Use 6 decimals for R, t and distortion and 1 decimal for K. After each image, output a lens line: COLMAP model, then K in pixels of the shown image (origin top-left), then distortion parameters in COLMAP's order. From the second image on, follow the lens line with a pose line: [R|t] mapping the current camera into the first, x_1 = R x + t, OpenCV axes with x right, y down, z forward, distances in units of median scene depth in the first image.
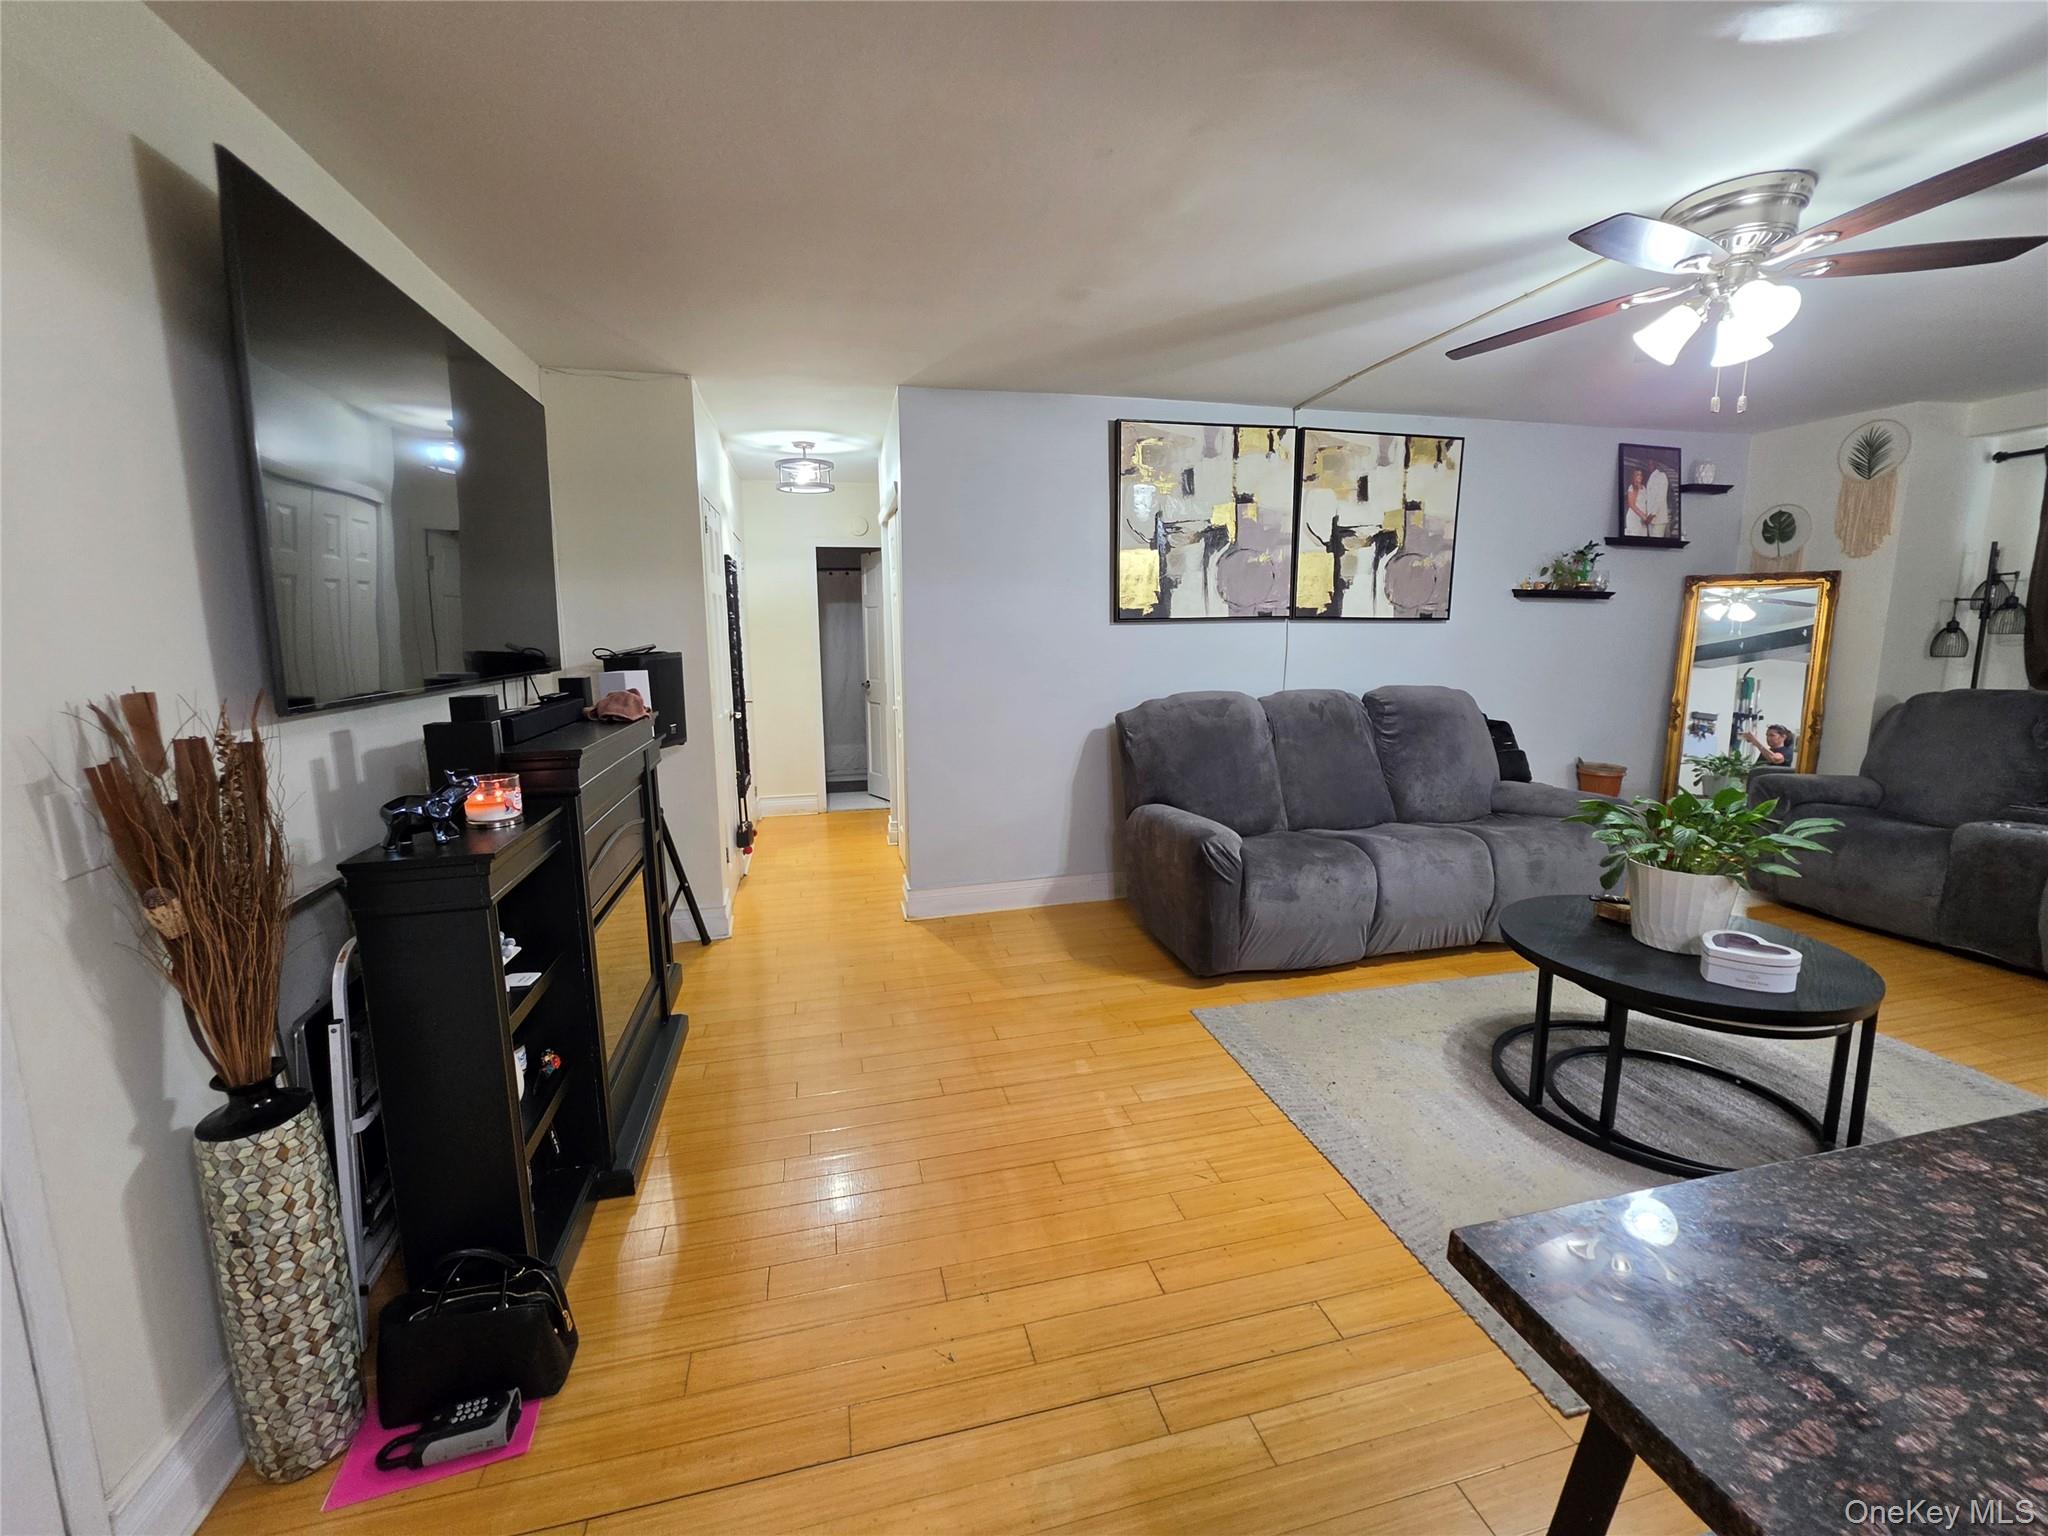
lens RADIAL K [[827.1, 0, 1021.4], [0, 827.1, 744.5], [0, 0, 1]] dist [-0.000343, 0.000007]
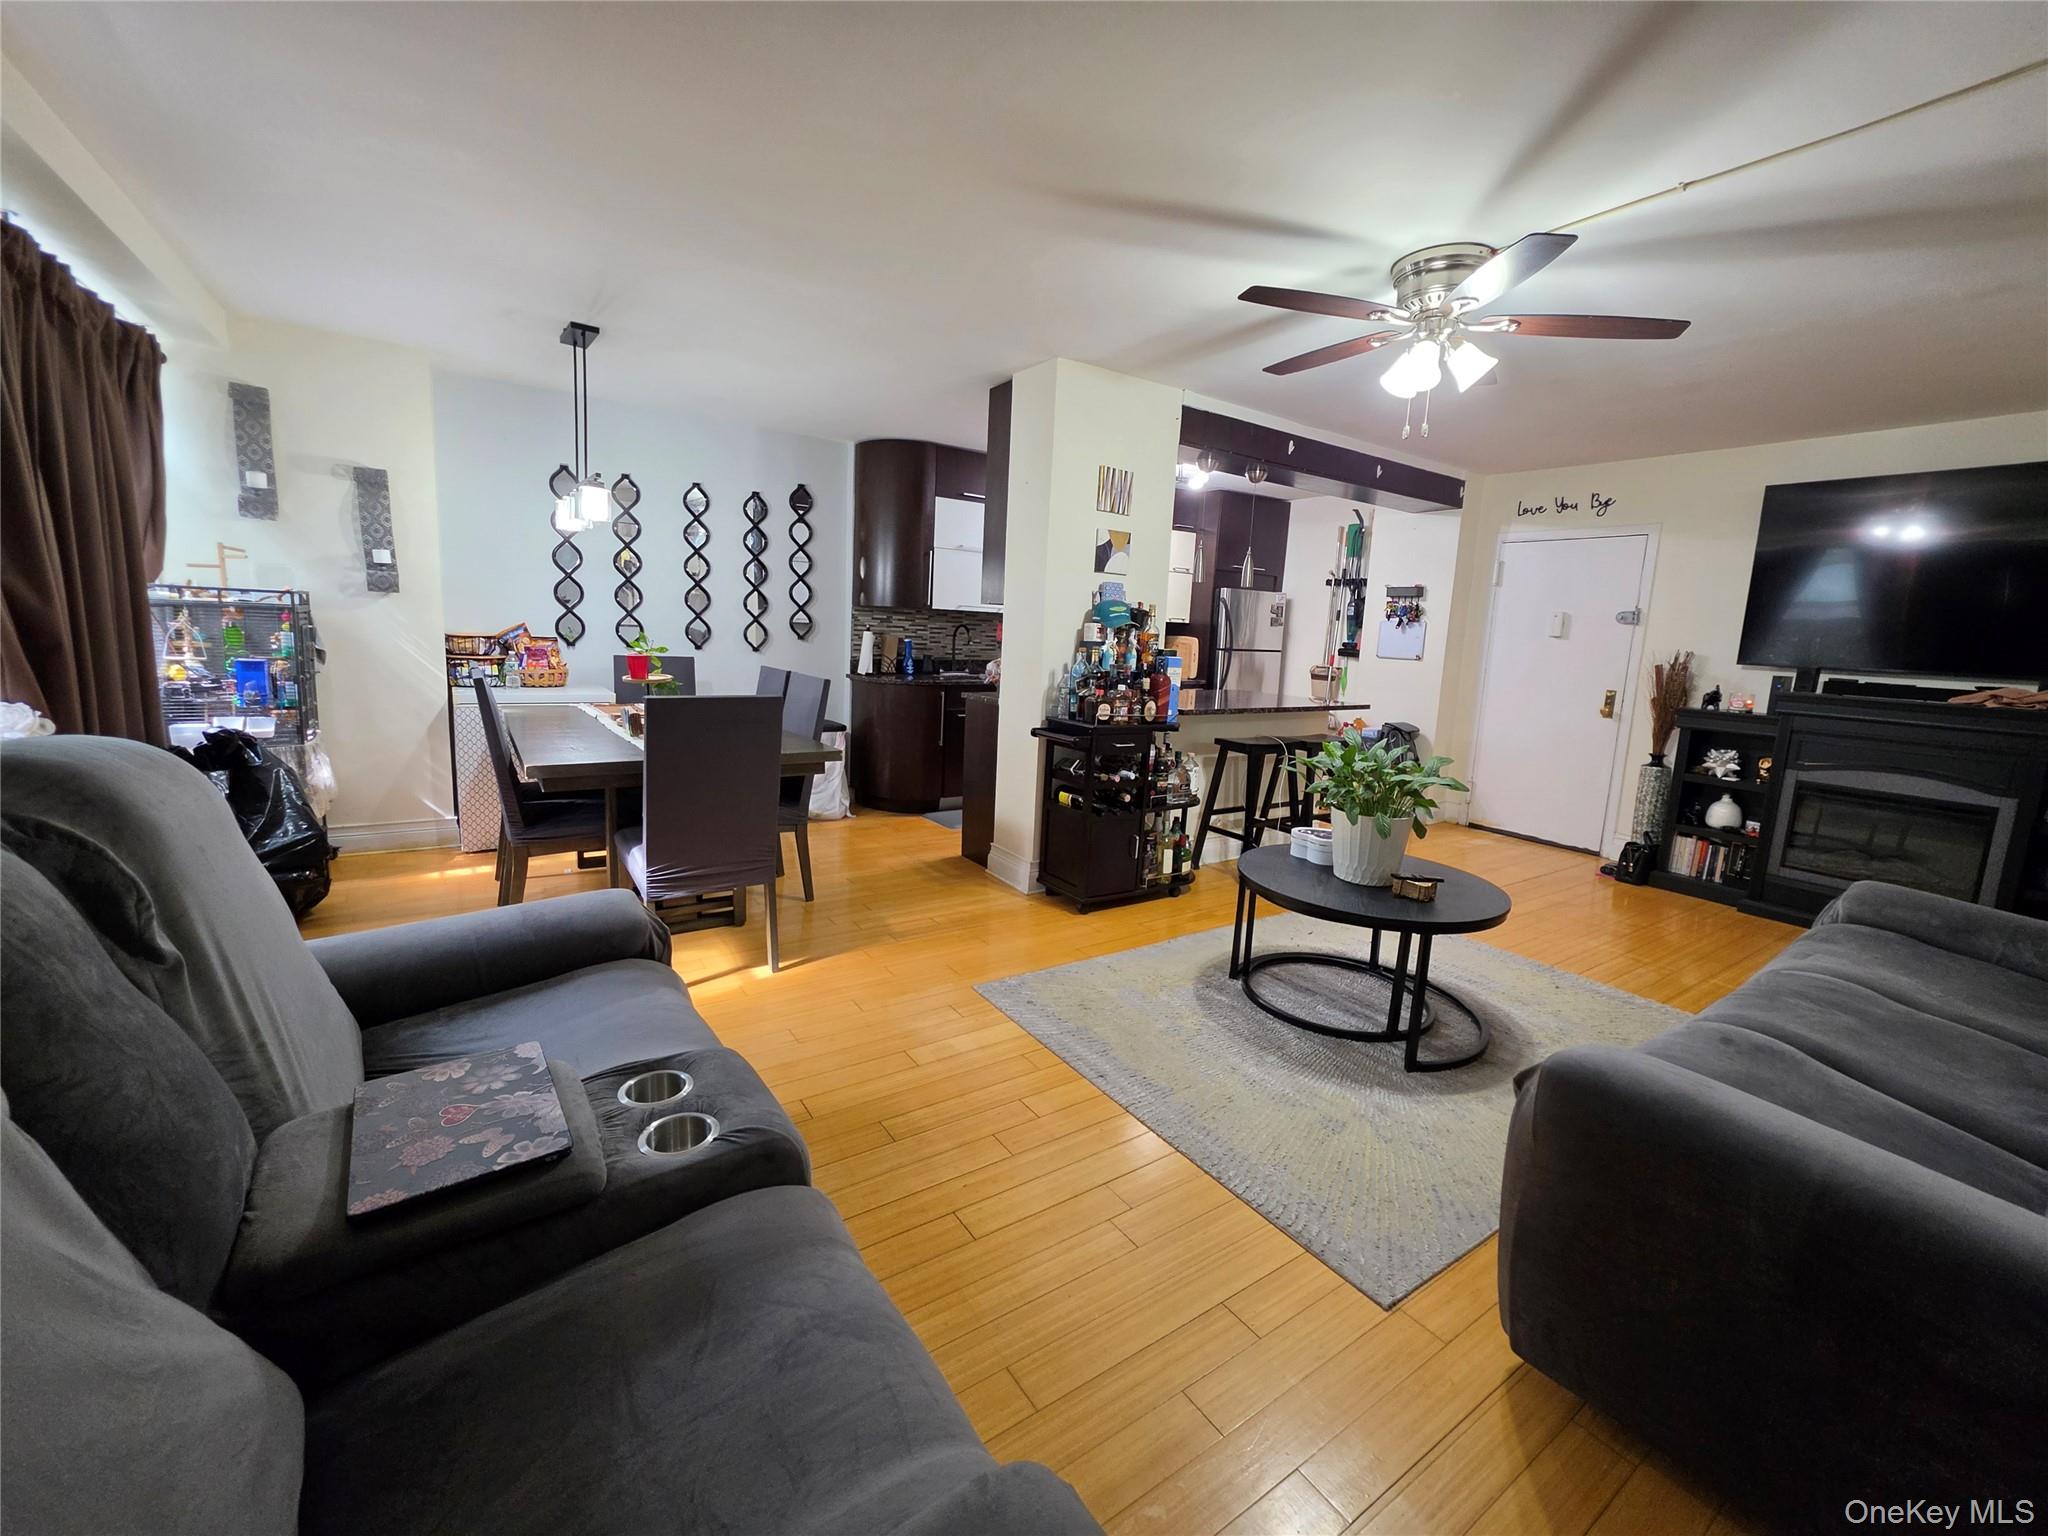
lens RADIAL K [[819.1, 0, 1021.4], [0, 819.1, 749.2], [0, 0, 1]] dist [-0.006674, 0.001909]
pose [[-0.938547, 0.018039, -0.344680, 0.958004], [-0.085181, 0.955638, 0.281959, -0.131599], [0.334475, 0.293992, -0.895374, 1.065039]]
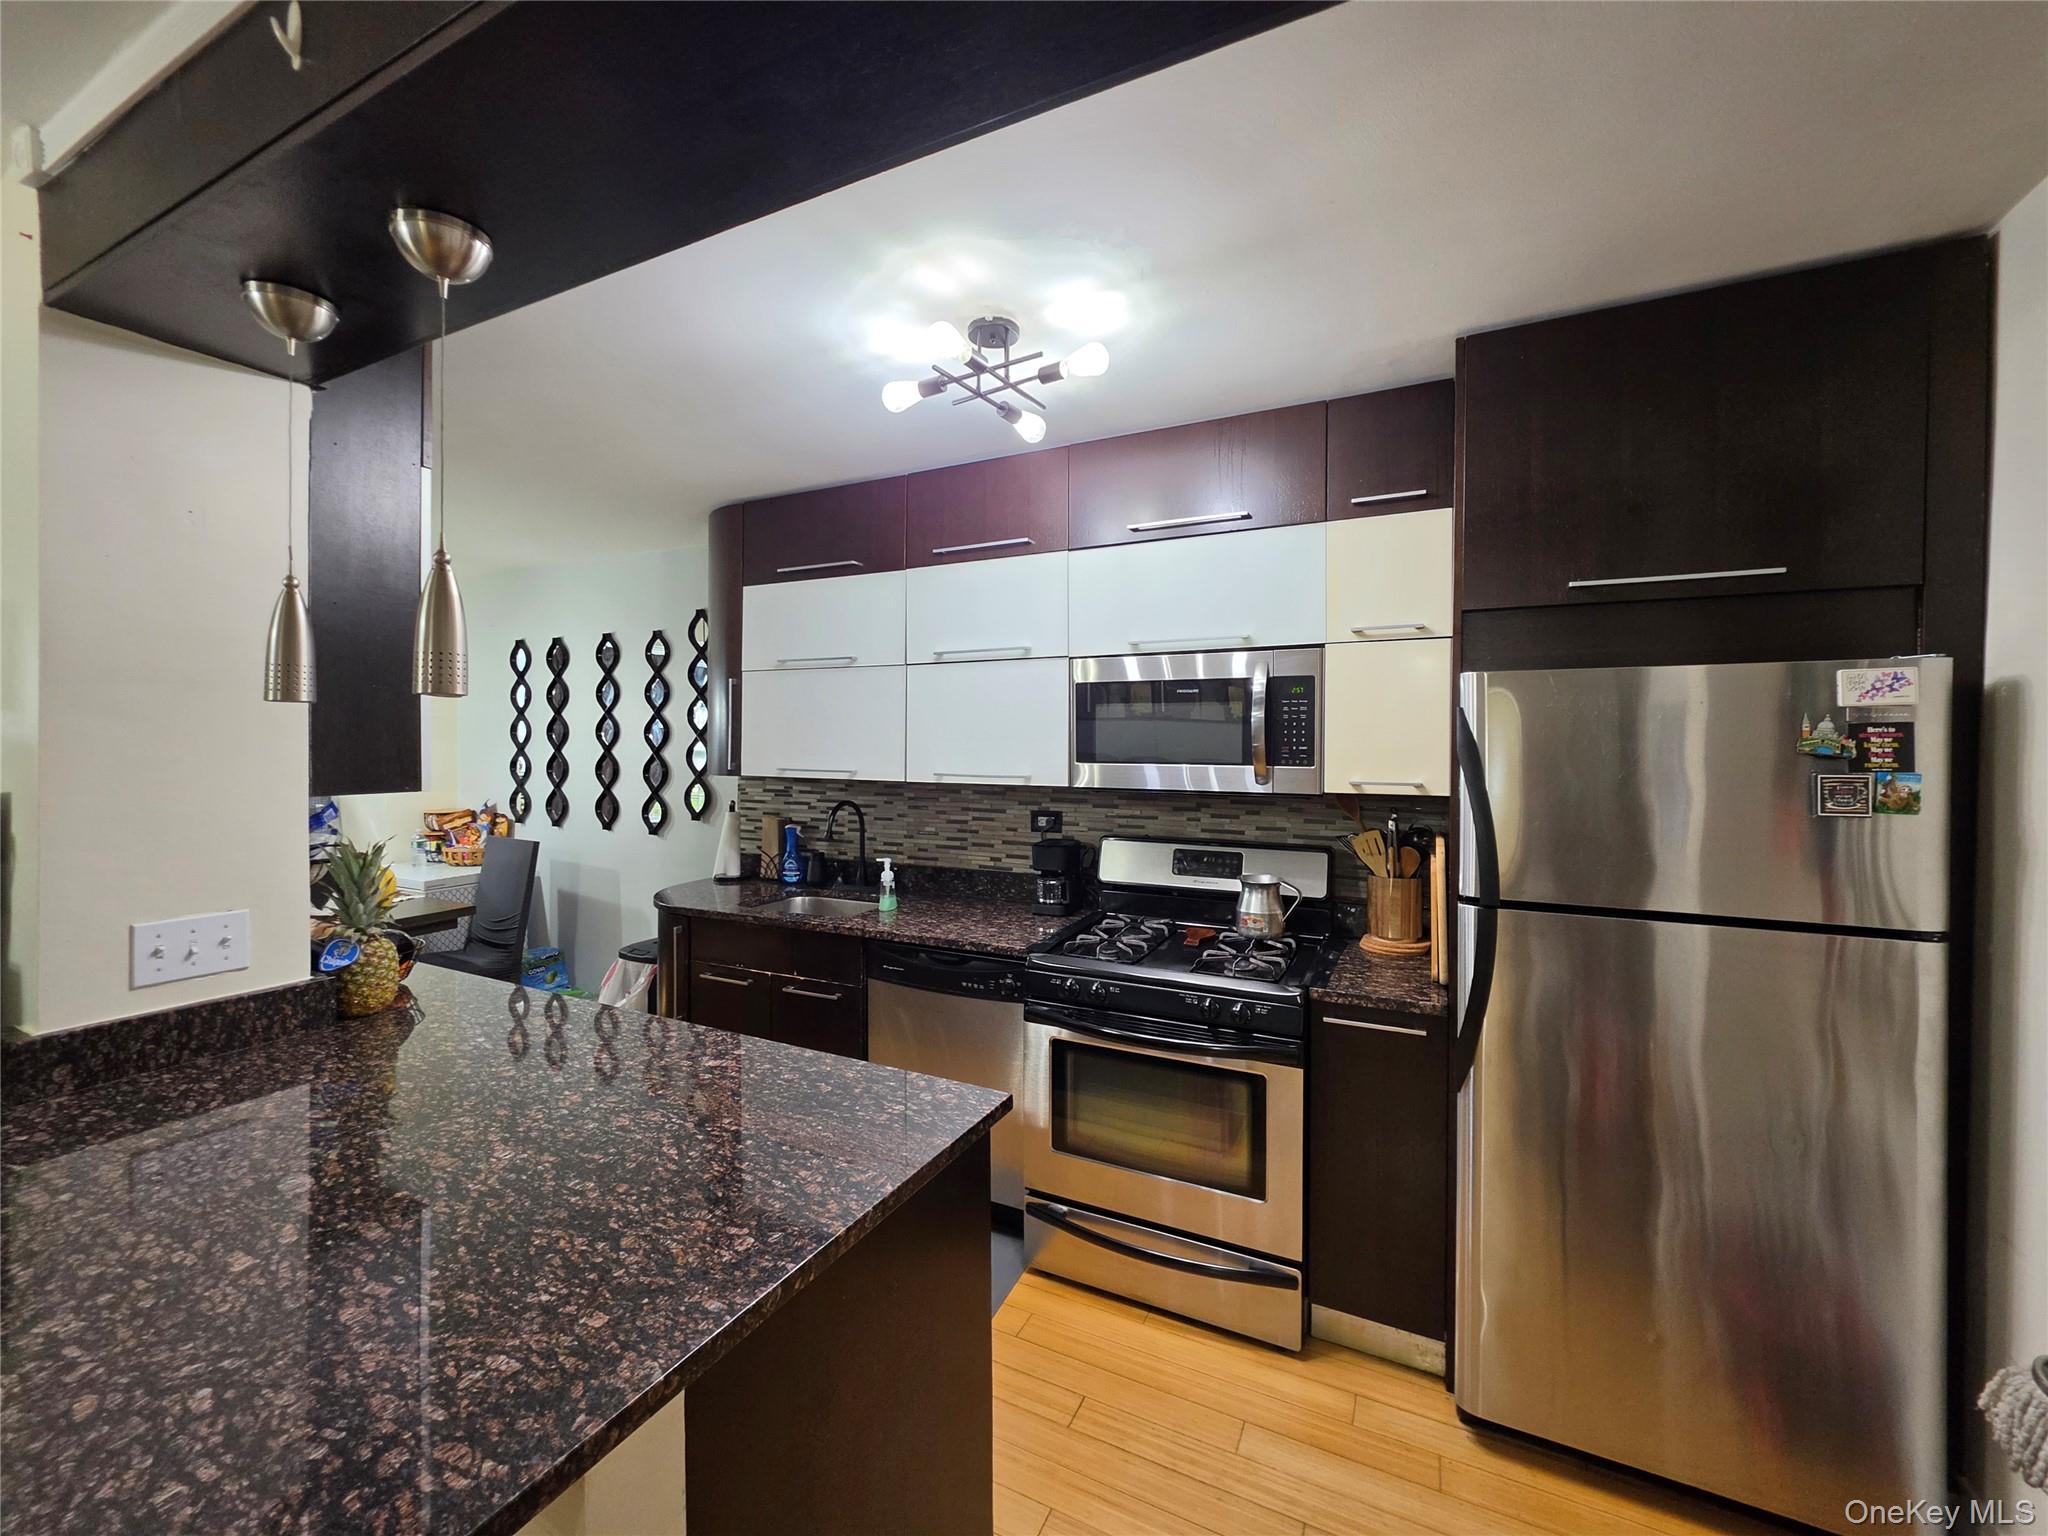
lens RADIAL K [[819.9, 0, 1018.6], [0, 819.9, 749.1], [0, 0, 1]] dist [-0.006768, 0.002519]
pose [[-0.759936, 0.001301, 0.649996, -0.076143], [0.095463, 0.989378, 0.109629, -0.045290], [-0.642949, 0.145361, -0.751988, 0.152920]]
